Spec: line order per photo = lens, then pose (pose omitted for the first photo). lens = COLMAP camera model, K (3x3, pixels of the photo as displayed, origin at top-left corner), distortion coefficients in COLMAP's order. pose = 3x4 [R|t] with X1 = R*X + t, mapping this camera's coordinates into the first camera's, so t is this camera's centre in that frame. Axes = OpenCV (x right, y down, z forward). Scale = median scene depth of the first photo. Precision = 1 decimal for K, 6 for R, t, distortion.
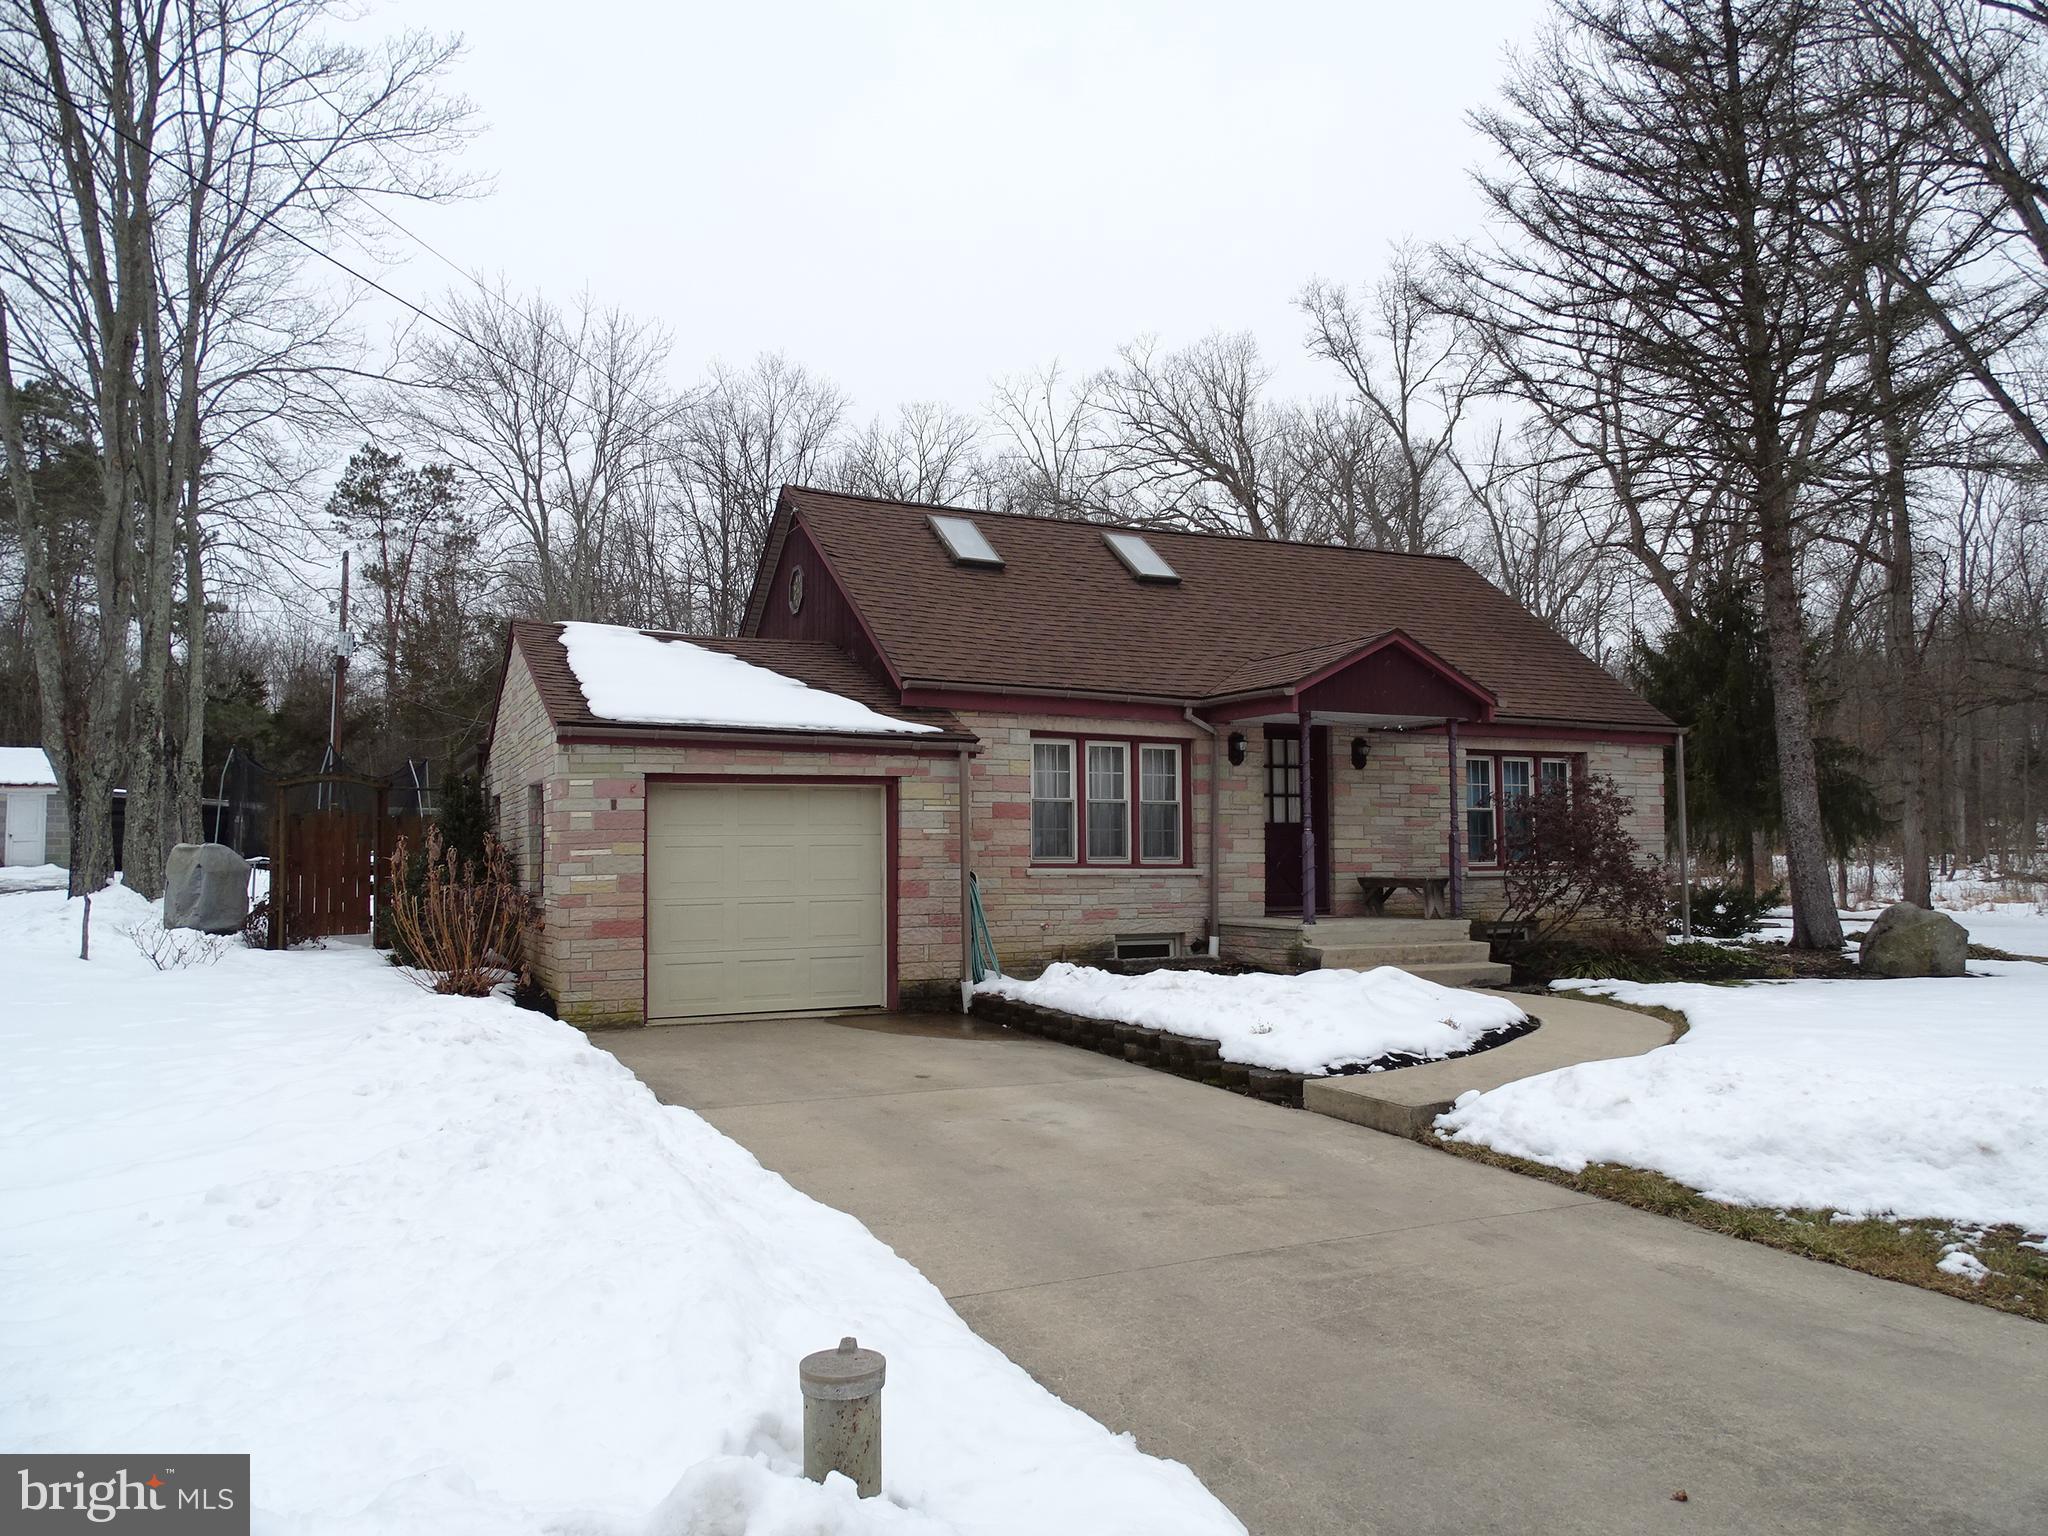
lens RADIAL K [[1484.7, 0, 1023.9], [0, 1484.7, 773.3], [0, 0, 1]] dist [0.014072, -0.002614]
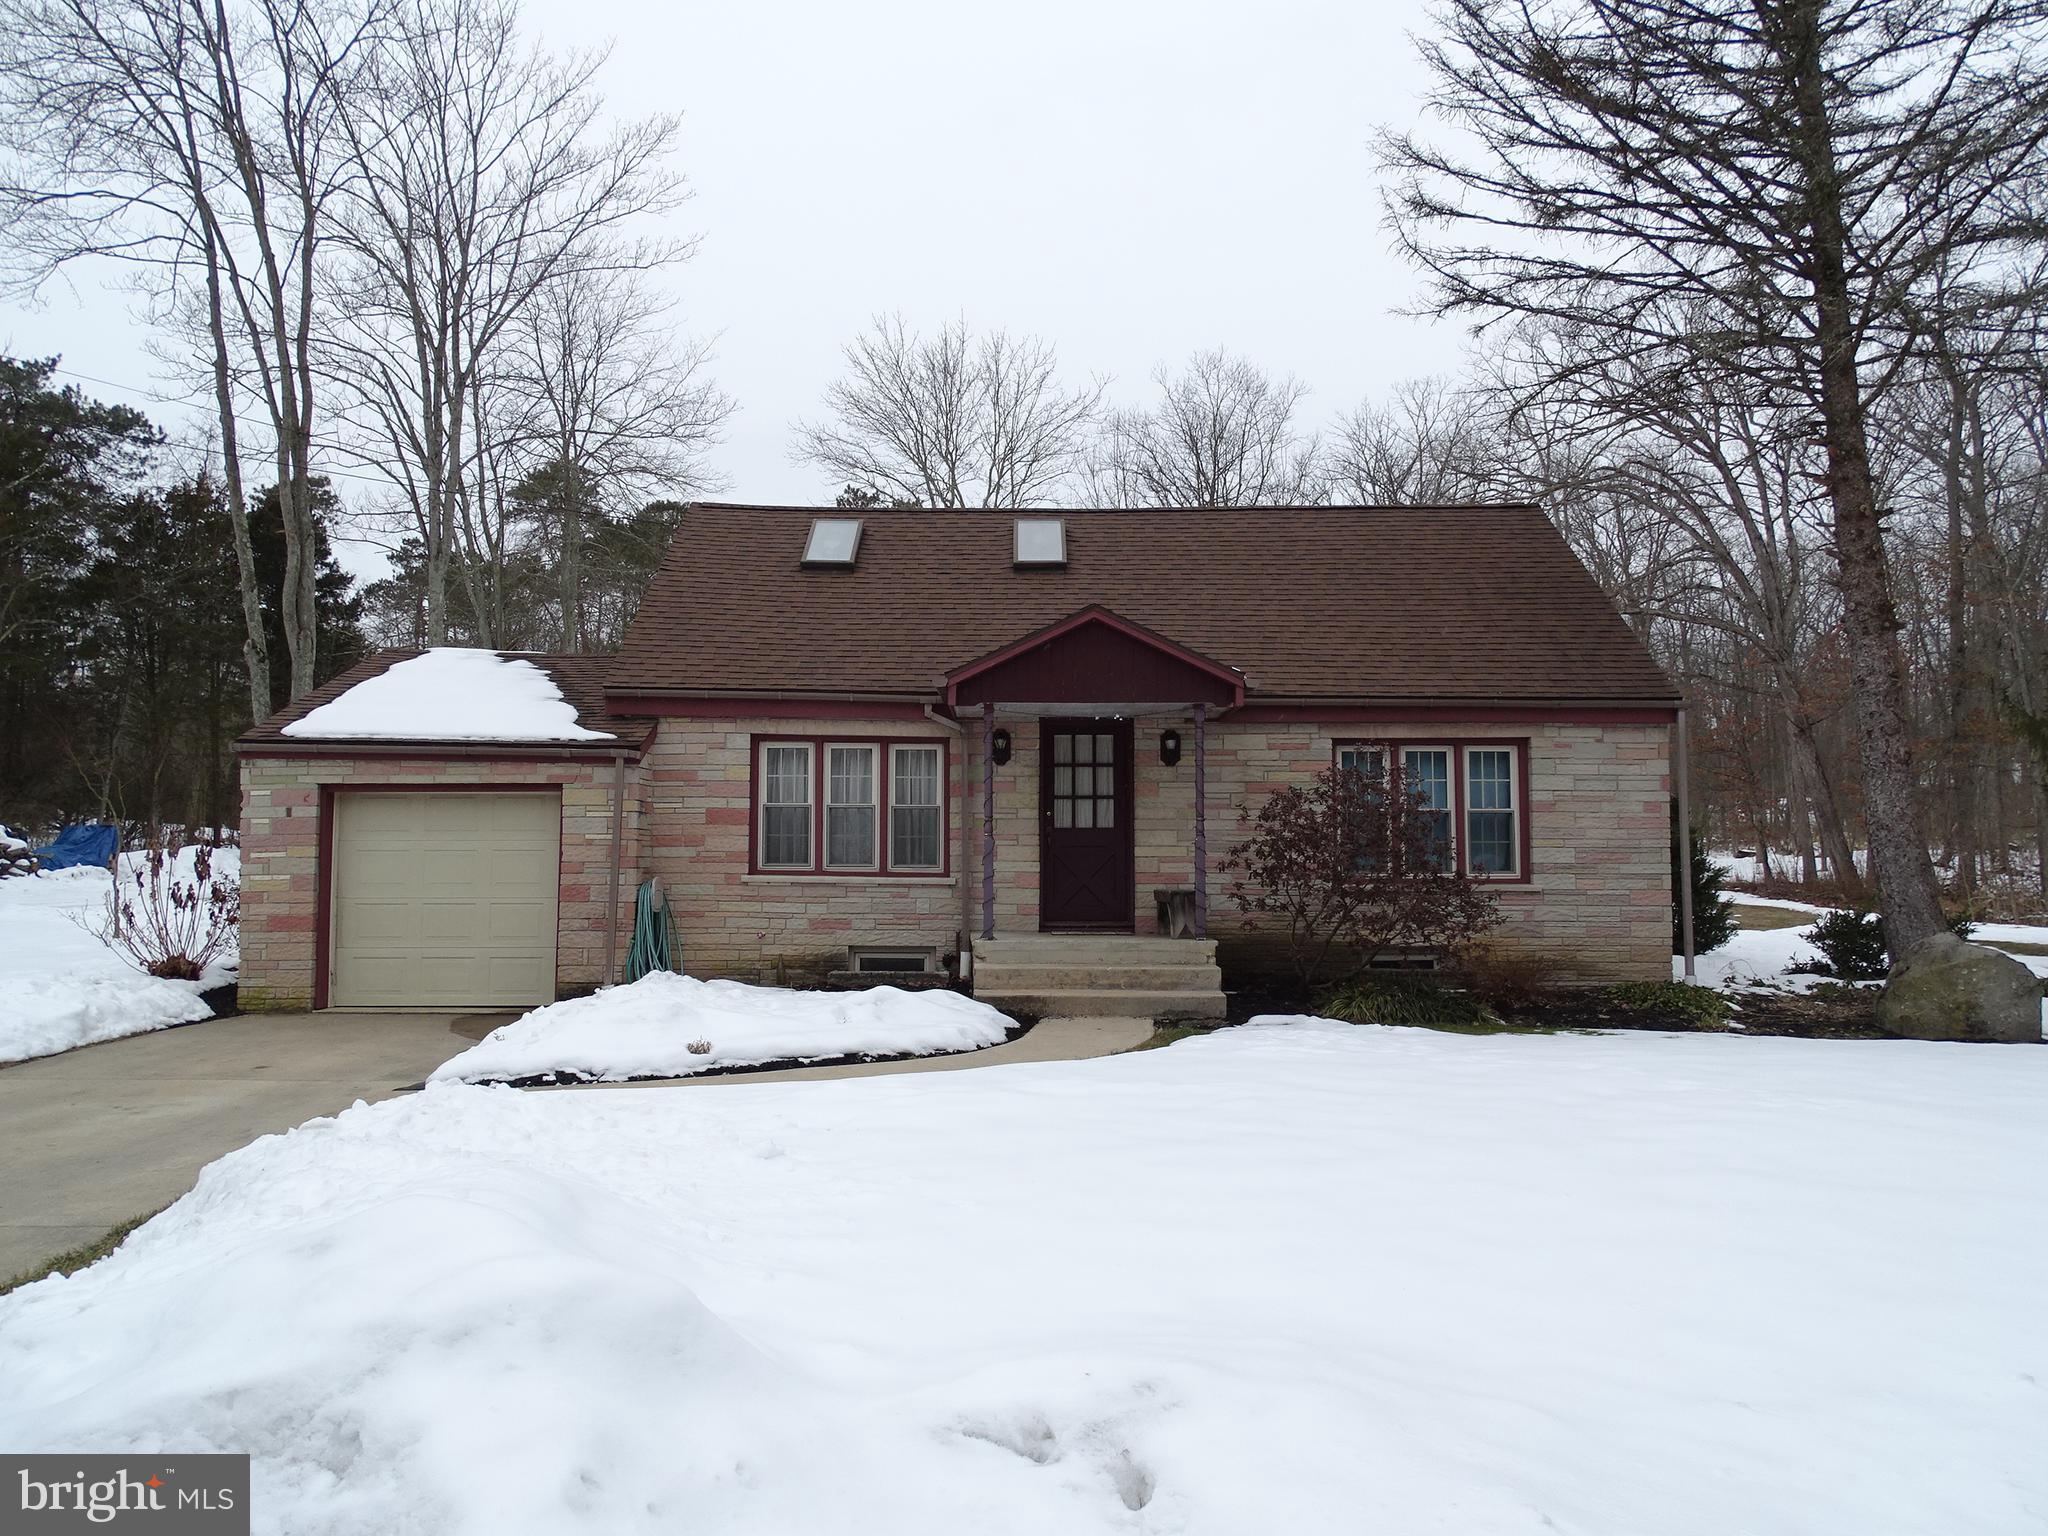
lens RADIAL K [[1497.2, 0, 981.0], [0, 1497.2, 807.1], [0, 0, 1]] dist [0.023307, -0.008287]
pose [[0.895016, -0.014598, -0.445794, 0.567863], [0.017482, 0.999844, 0.002357, 0.019047], [0.445690, -0.009903, 0.895132, 0.180612]]
